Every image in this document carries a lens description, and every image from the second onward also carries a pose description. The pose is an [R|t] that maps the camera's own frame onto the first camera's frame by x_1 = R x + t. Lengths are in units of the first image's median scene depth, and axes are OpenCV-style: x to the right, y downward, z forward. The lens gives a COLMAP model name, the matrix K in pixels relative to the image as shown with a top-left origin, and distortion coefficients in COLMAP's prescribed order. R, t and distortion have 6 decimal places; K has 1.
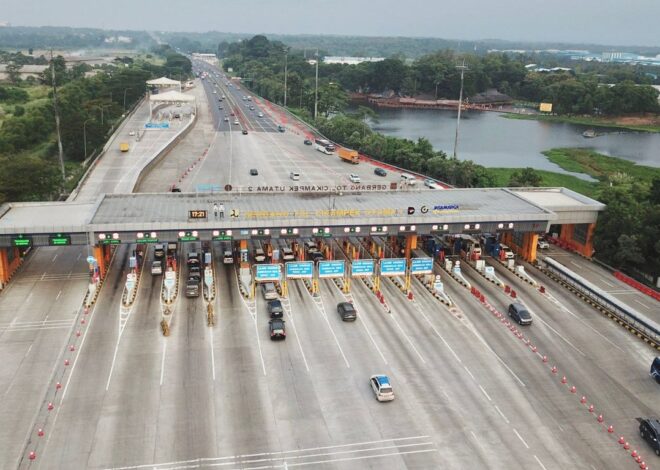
lens RADIAL K [[647.3, 0, 330.0], [0, 647.3, 235.0], [0, 0, 1]] dist [-0.000053, 0.003315]
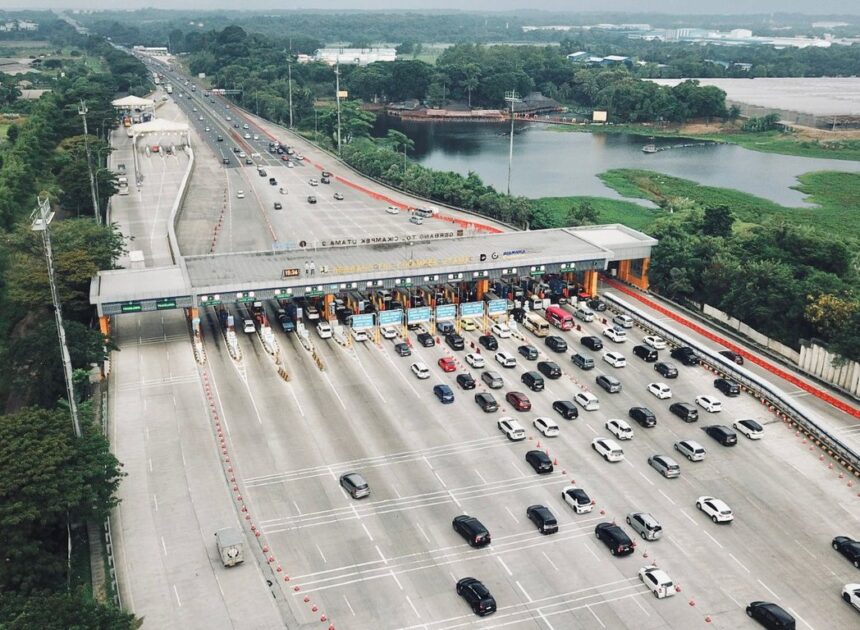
lens RADIAL K [[841.6, 0, 430.0], [0, 841.6, 315.0], [0, 0, 1]] dist [0.001449, -0.003529]
pose [[0.991856, -0.064284, 0.109950, -0.102224], [0.059367, 0.997109, 0.047421, -0.011137], [-0.112680, -0.040508, 0.992805, -0.325690]]
